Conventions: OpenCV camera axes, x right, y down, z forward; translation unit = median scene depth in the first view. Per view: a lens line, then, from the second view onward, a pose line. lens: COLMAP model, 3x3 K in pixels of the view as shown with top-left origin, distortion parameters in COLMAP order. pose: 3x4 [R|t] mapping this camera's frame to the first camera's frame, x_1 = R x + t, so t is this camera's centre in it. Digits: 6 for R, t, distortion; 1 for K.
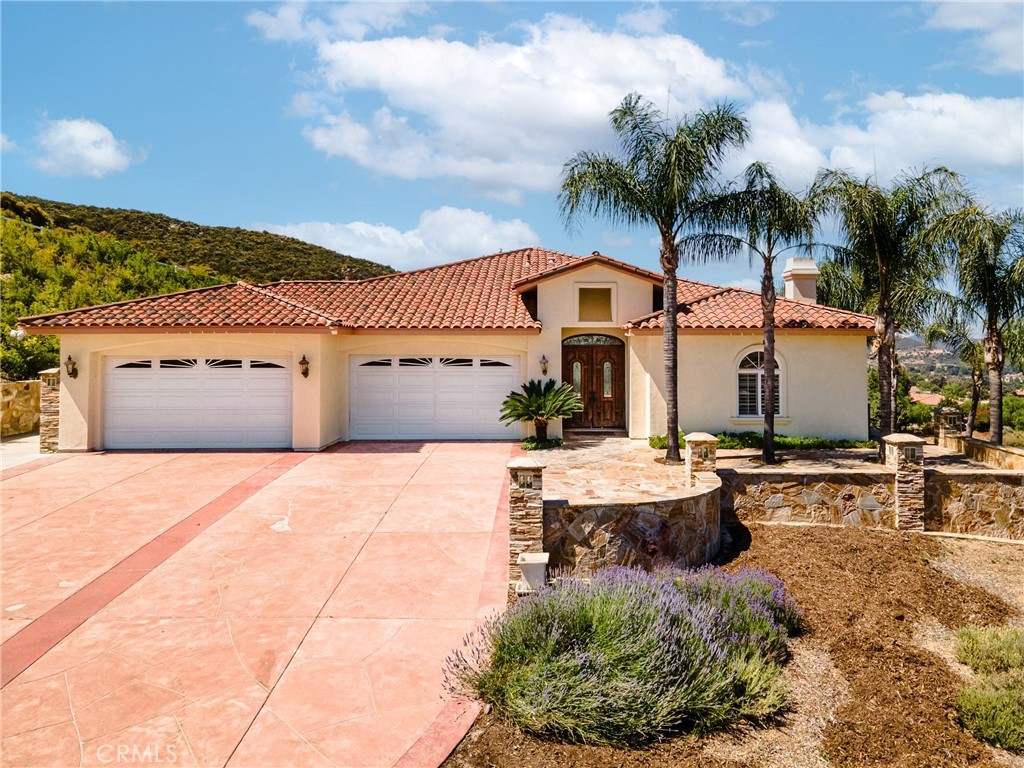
lens RADIAL K [[792.6, 0, 512.1], [0, 792.6, 354.5], [0, 0, 1]] dist [0.031988, -0.000259]
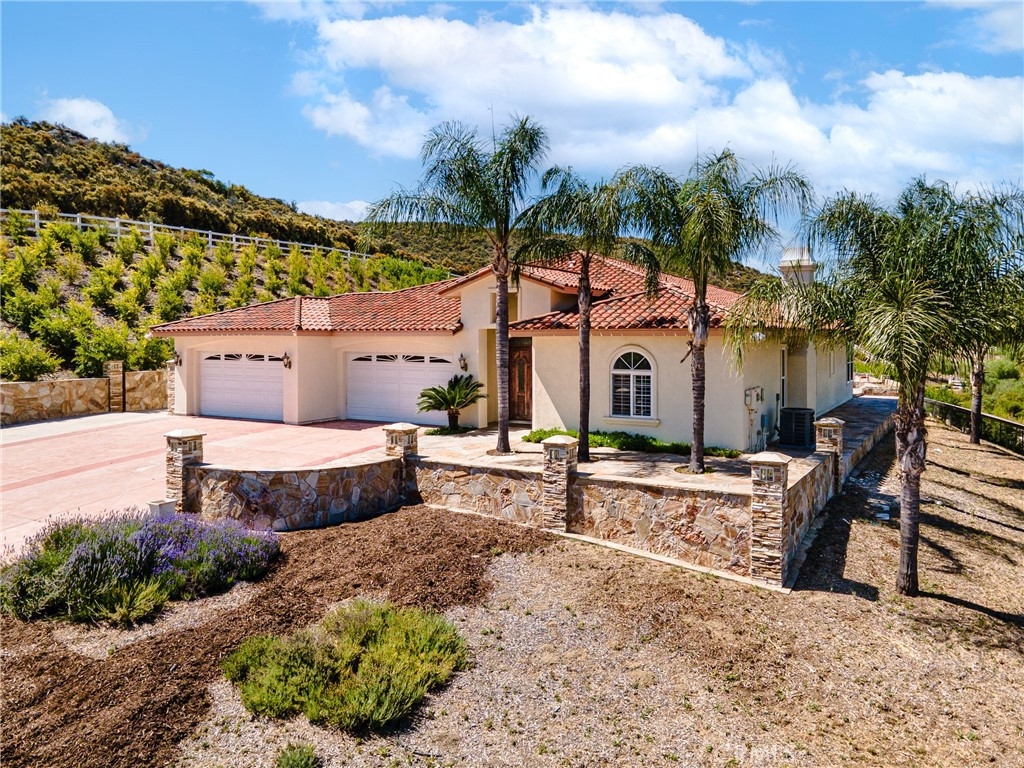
lens RADIAL K [[748.1, 0, 507.0], [0, 748.1, 388.1], [0, 0, 1]] dist [0.008316, 0.070892]
pose [[0.852036, 0.033578, -0.522405, 0.930504], [-0.008275, 0.998680, 0.050694, -0.006793], [0.523418, -0.038870, 0.851189, 0.168151]]
